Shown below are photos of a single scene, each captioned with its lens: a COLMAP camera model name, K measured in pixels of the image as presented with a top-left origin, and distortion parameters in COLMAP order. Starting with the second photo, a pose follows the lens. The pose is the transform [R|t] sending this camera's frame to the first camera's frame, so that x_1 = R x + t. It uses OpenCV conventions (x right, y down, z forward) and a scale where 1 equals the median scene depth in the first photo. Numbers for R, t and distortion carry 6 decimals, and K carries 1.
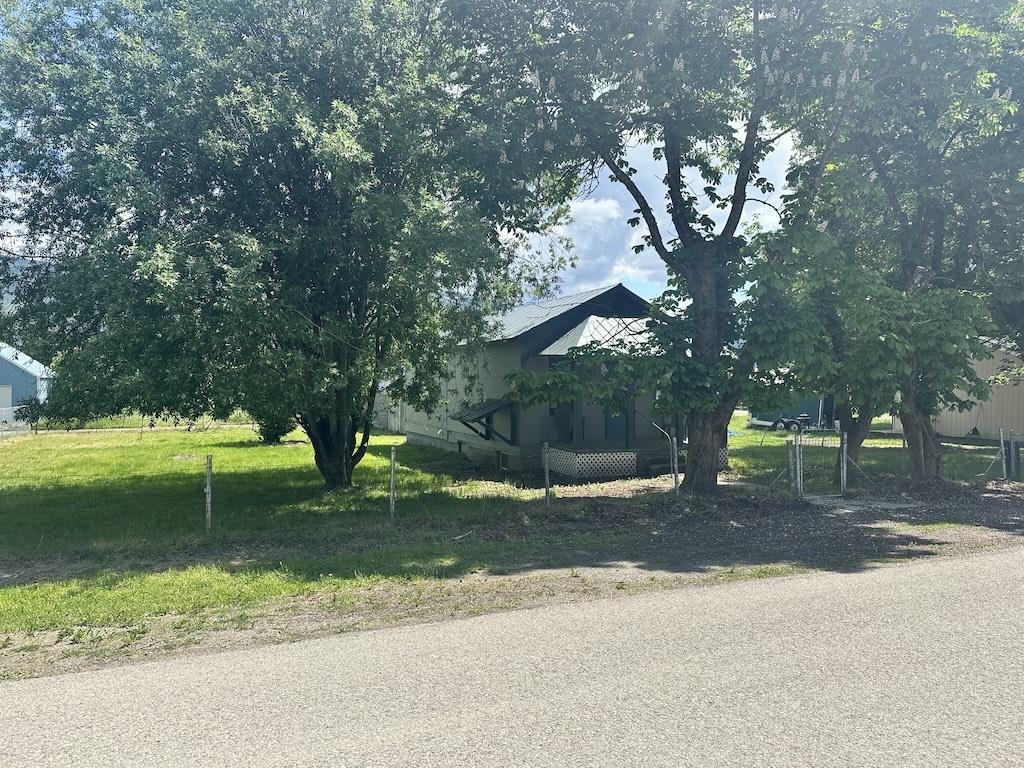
lens RADIAL K [[715.3, 0, 512.1], [0, 715.3, 382.3], [0, 0, 1]] dist [-0.000341, -0.000050]
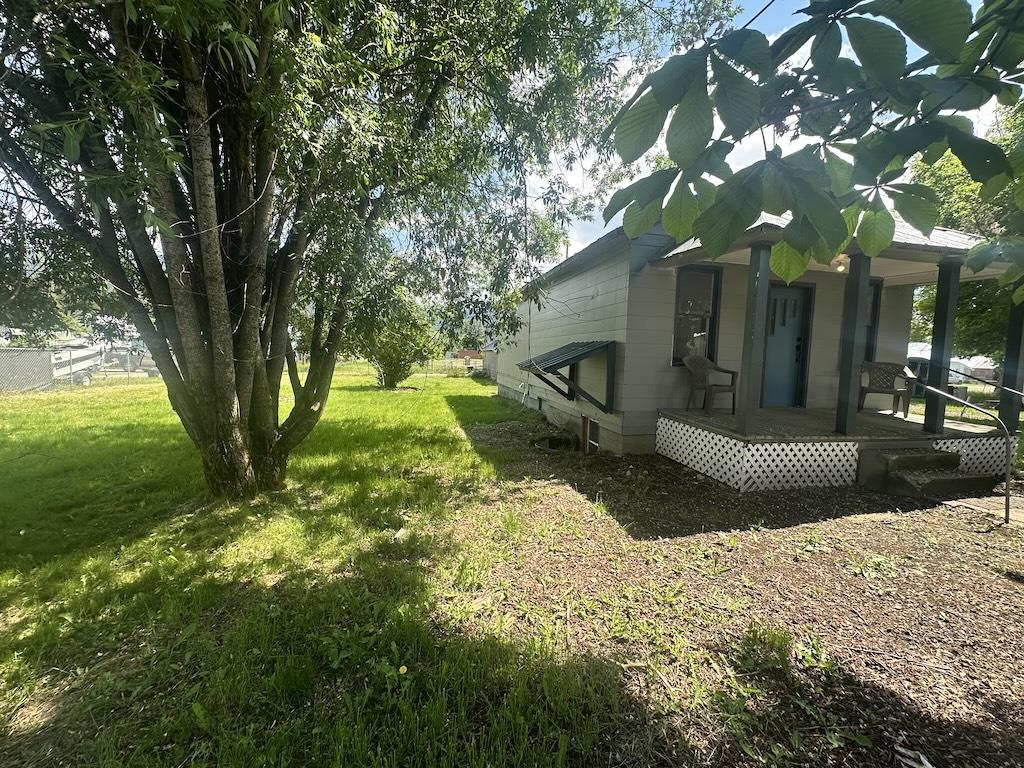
lens RADIAL K [[409.3, 0, 513.9], [0, 409.3, 385.3], [0, 0, 1]] dist [-0.000360, -0.000003]
pose [[0.979259, 0.045643, -0.197406, -0.009848], [-0.031586, 0.996774, 0.073784, 0.037344], [0.200137, -0.066019, 0.977541, 0.590807]]
